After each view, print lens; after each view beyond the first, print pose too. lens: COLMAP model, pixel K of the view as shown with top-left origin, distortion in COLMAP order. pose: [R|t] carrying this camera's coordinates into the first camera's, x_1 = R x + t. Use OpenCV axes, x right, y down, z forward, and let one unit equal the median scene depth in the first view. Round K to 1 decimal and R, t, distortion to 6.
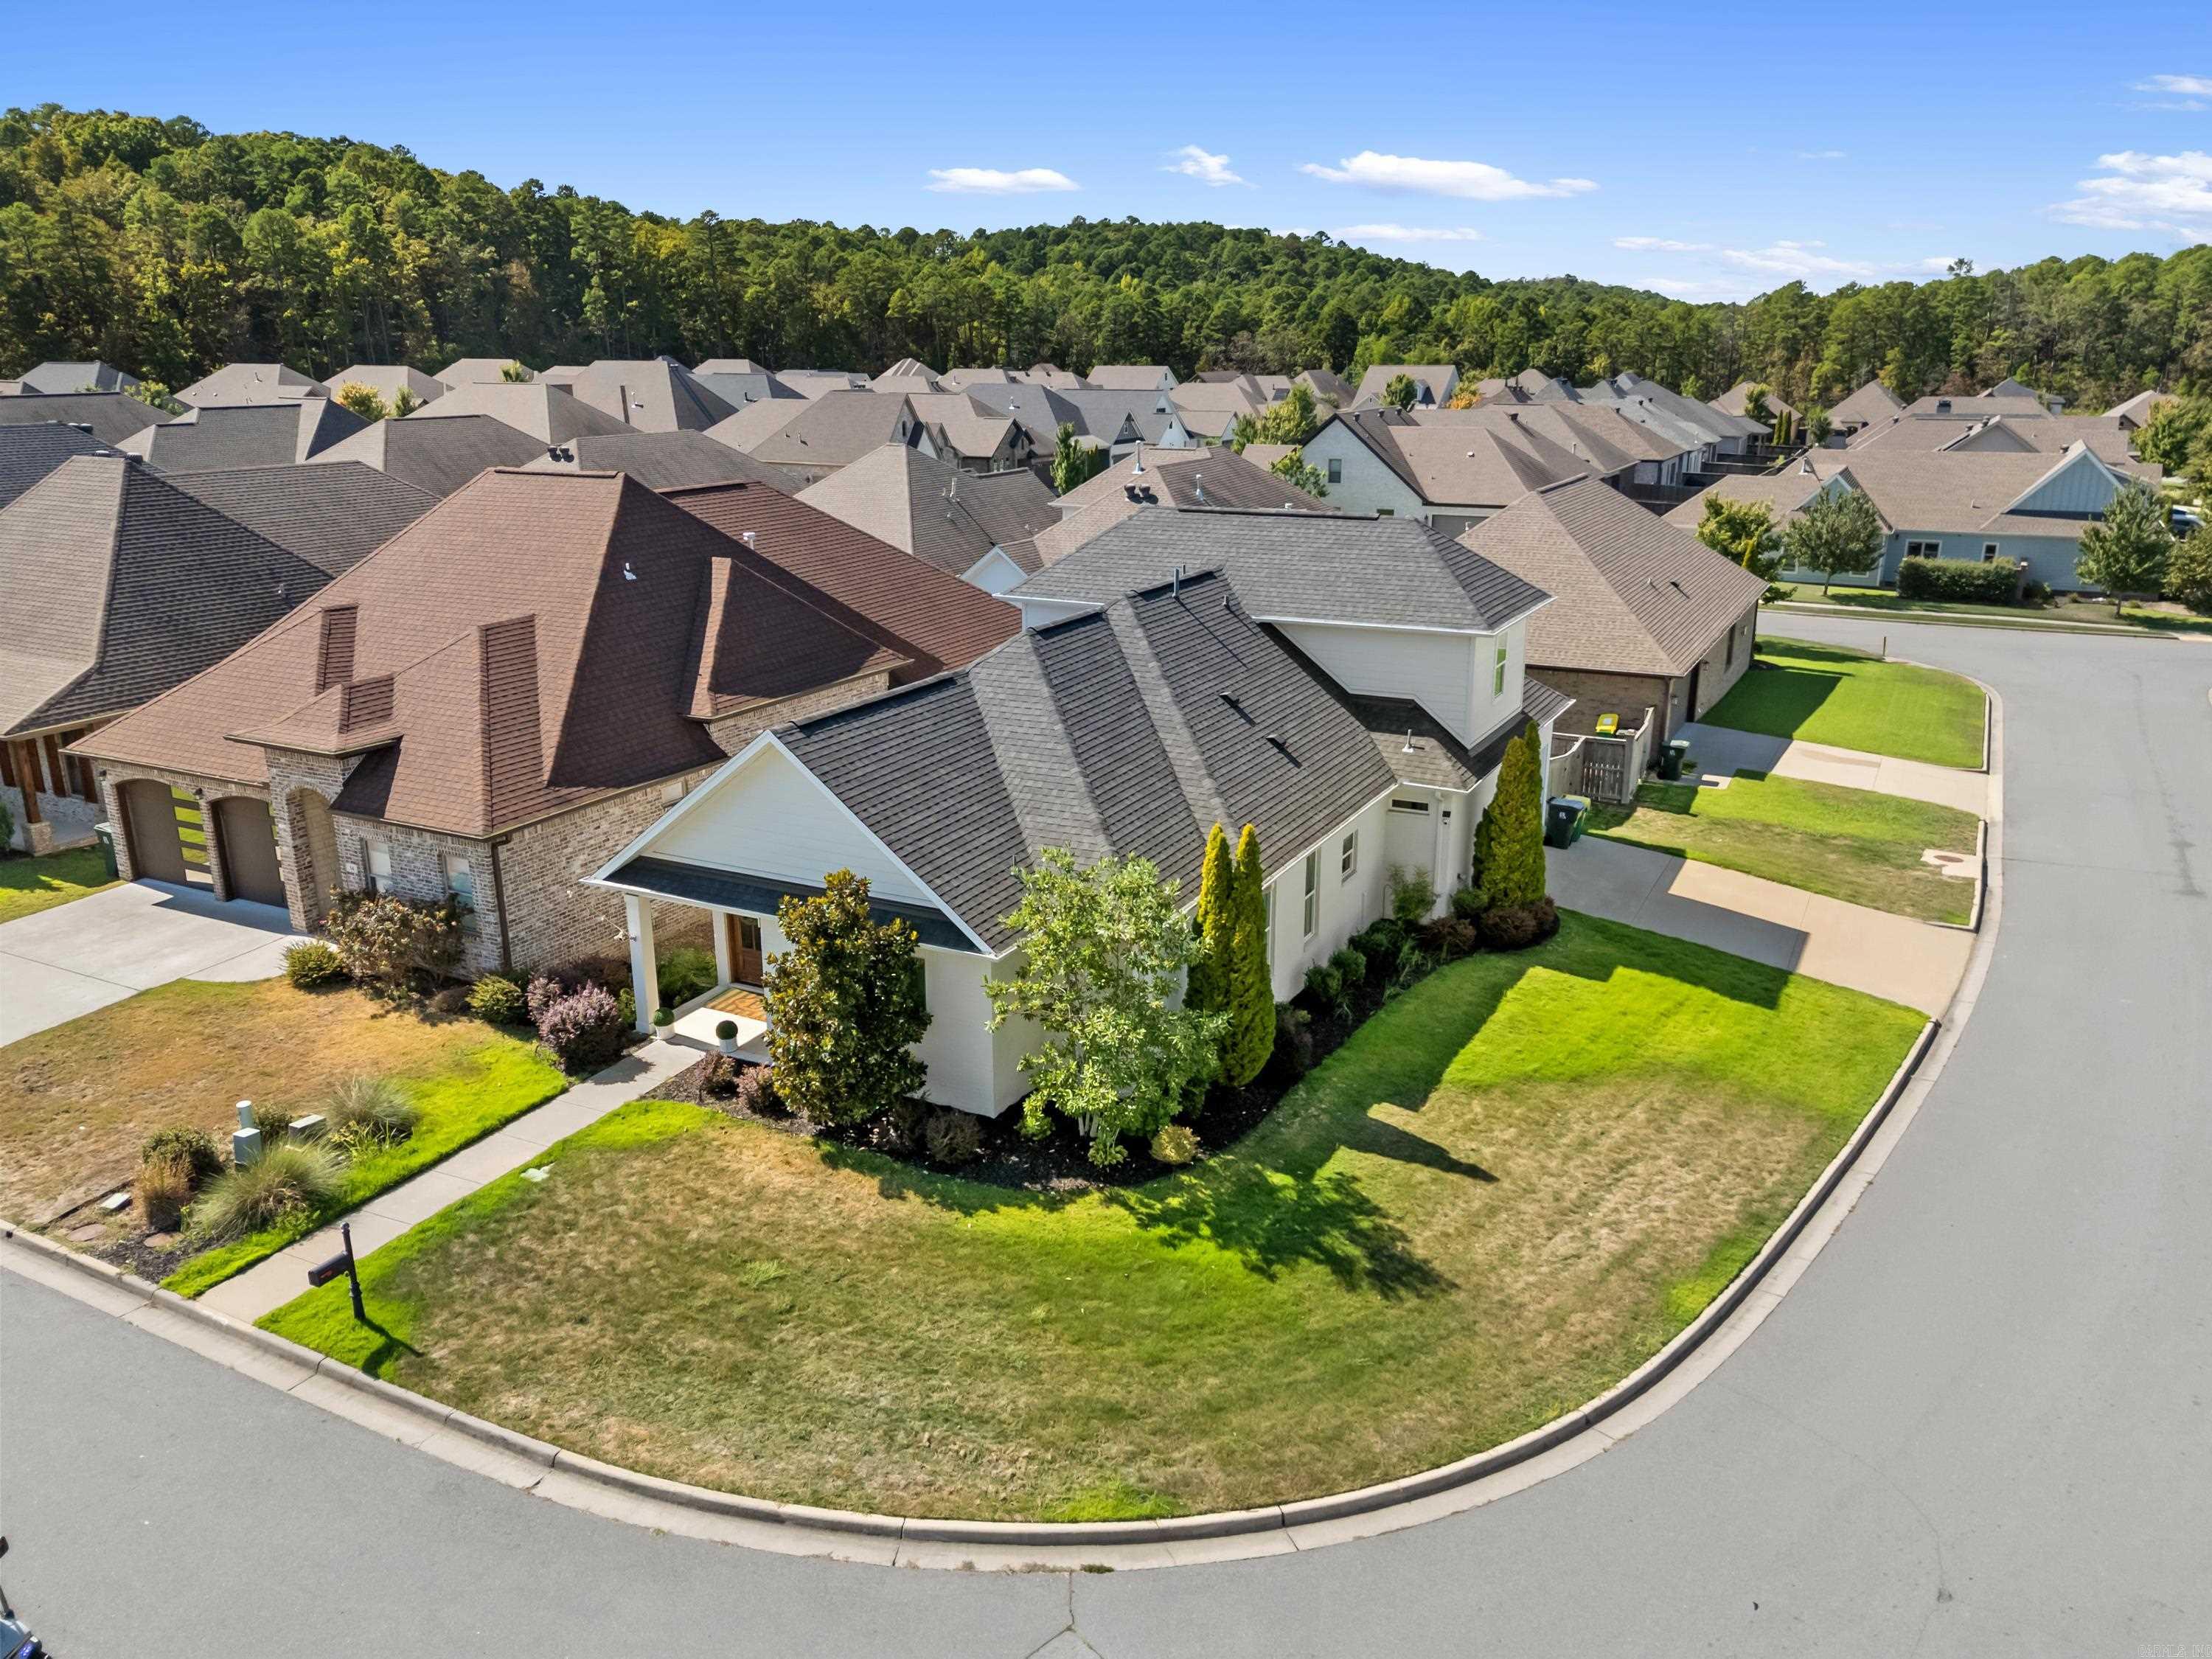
lens RADIAL K [[1629.6, 0, 1106.0], [0, 1629.6, 829.5], [0, 0, 1]] dist [0.067078, -0.063161]
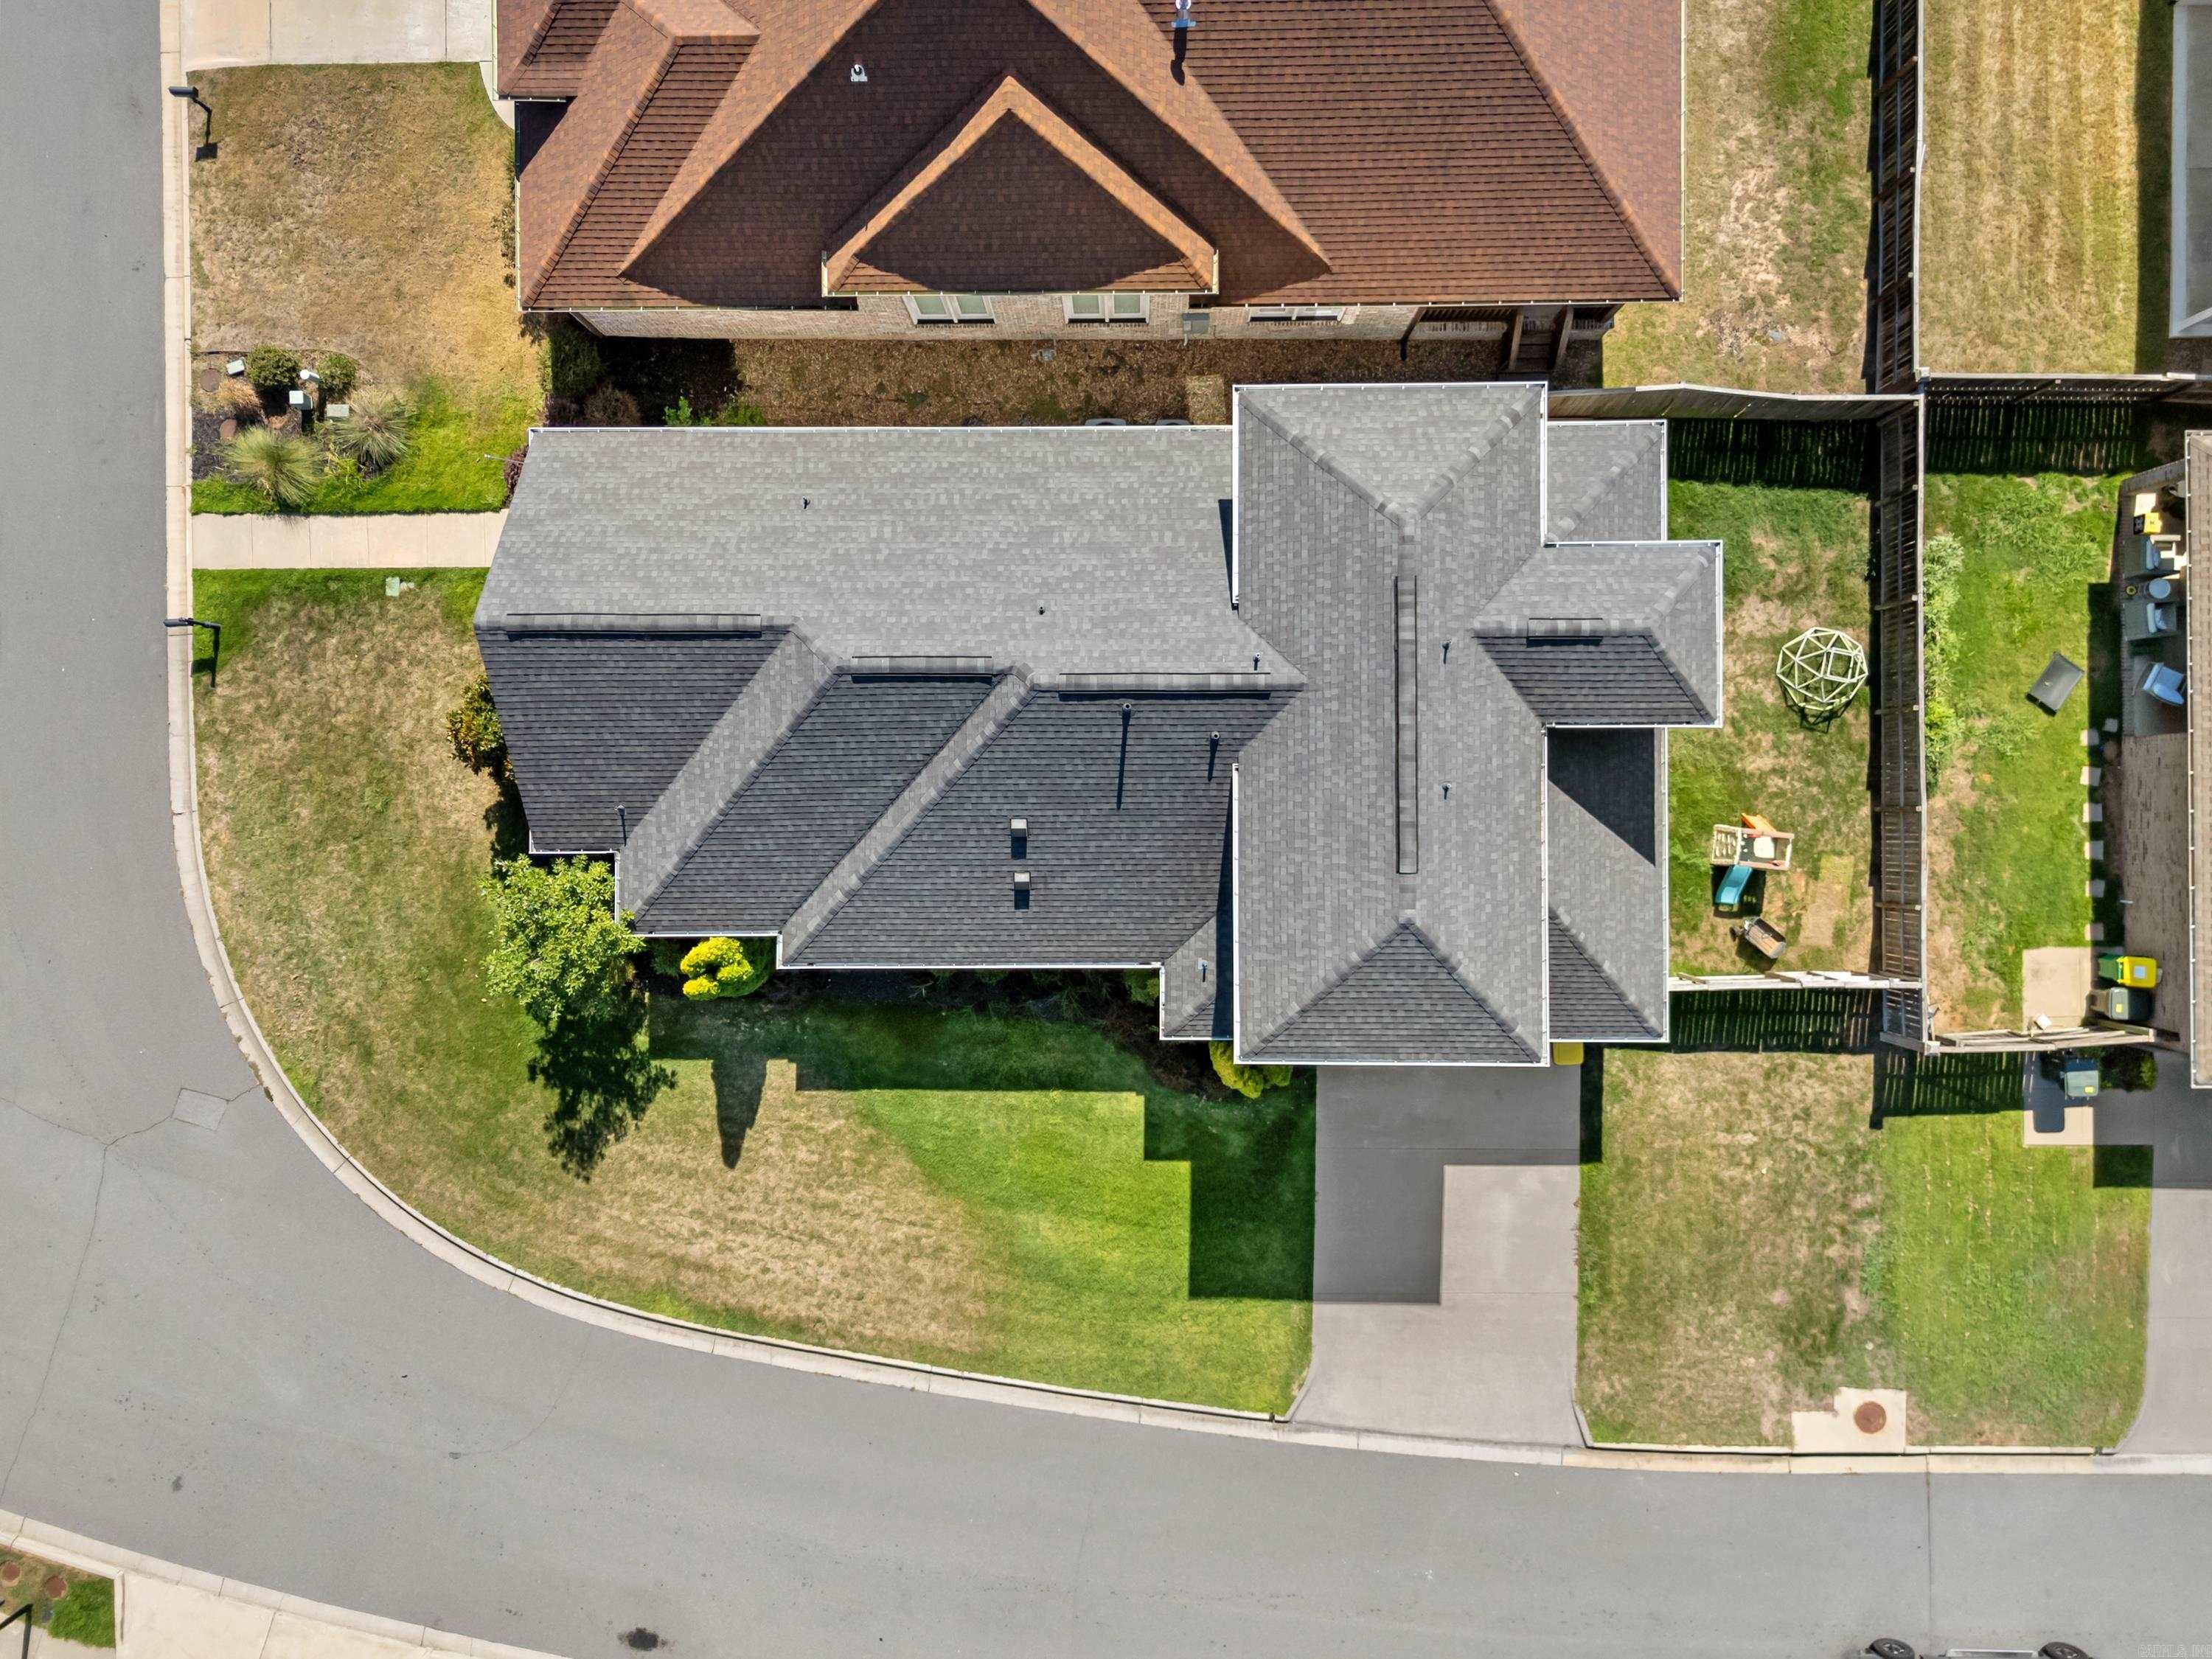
lens RADIAL K [[1627.4, 0, 1108.7], [0, 1627.4, 800.8], [0, 0, 1]] dist [0.023599, -0.001111]
pose [[0.462566, 0.886550, -0.007849, 0.067922], [-0.248637, 0.138217, 0.958684, -0.725700], [0.851007, -0.441504, 0.284363, 0.584060]]
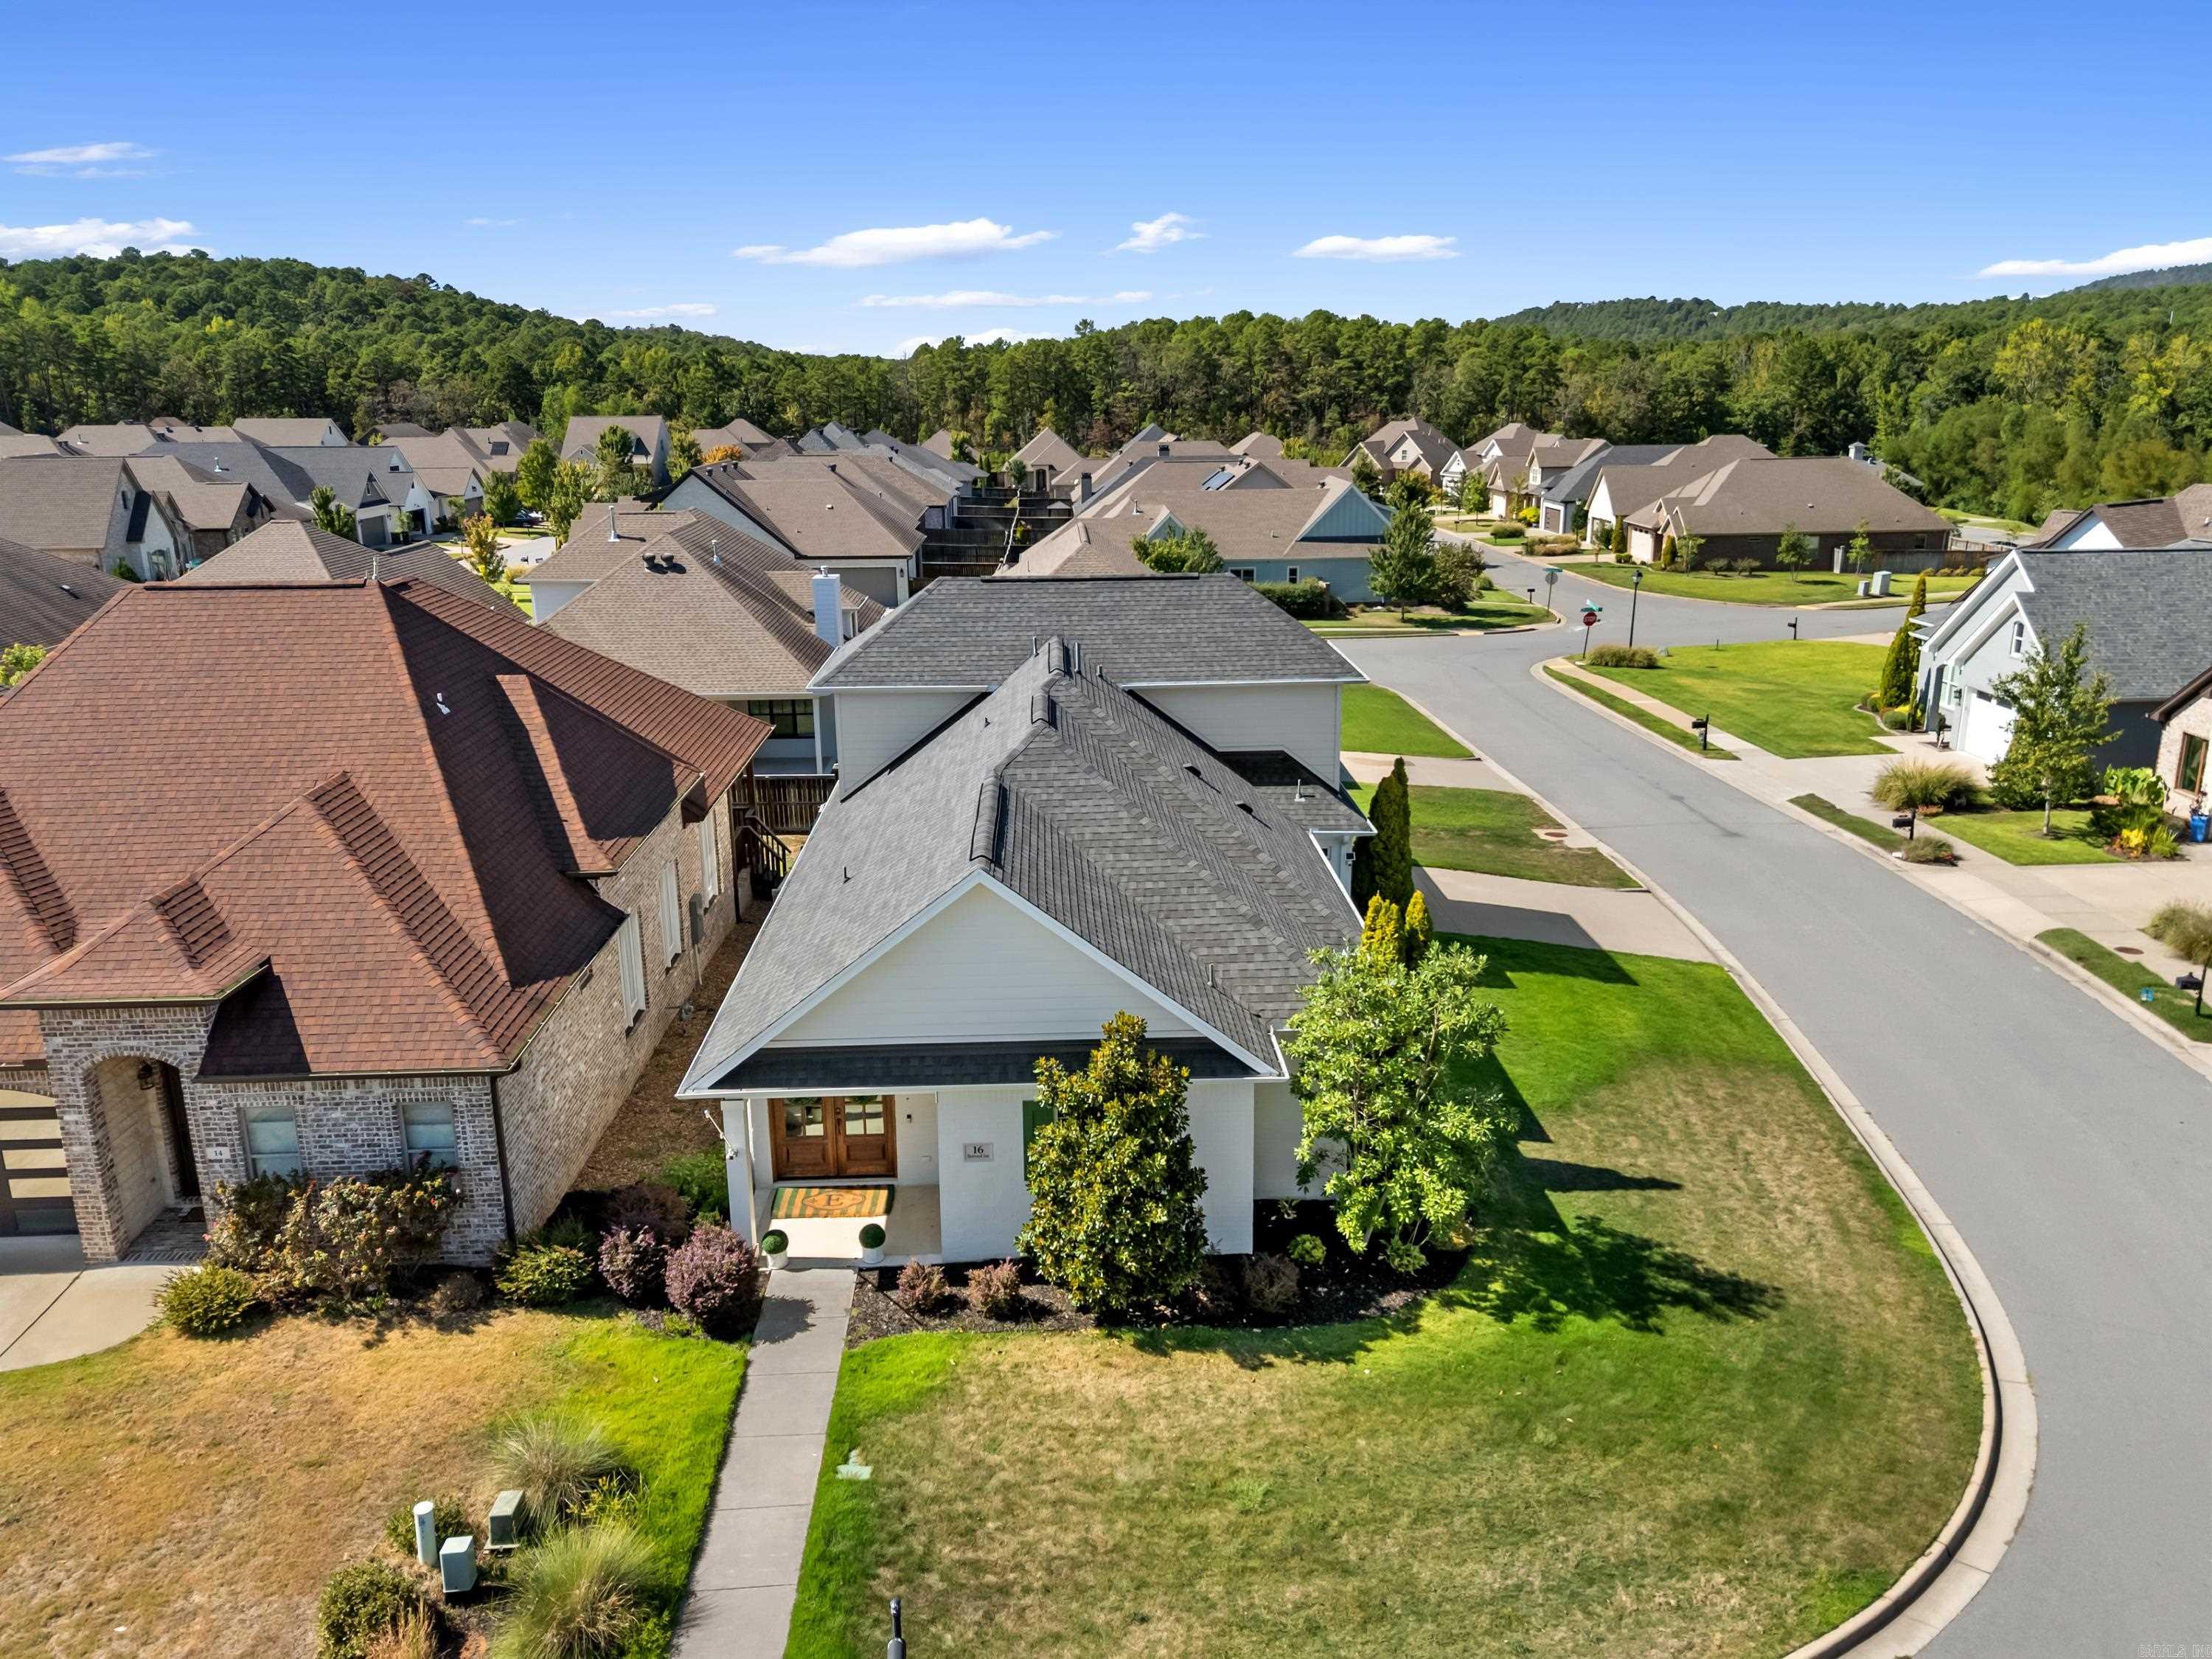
lens RADIAL K [[1629.6, 0, 1106.0], [0, 1629.6, 829.5], [0, 0, 1]] dist [0.067078, -0.063161]
pose [[0.869102, -0.137186, 0.475227, -0.321183], [0.150024, 0.988621, 0.011024, -0.047161], [-0.471332, 0.061714, 0.879794, 0.129945]]
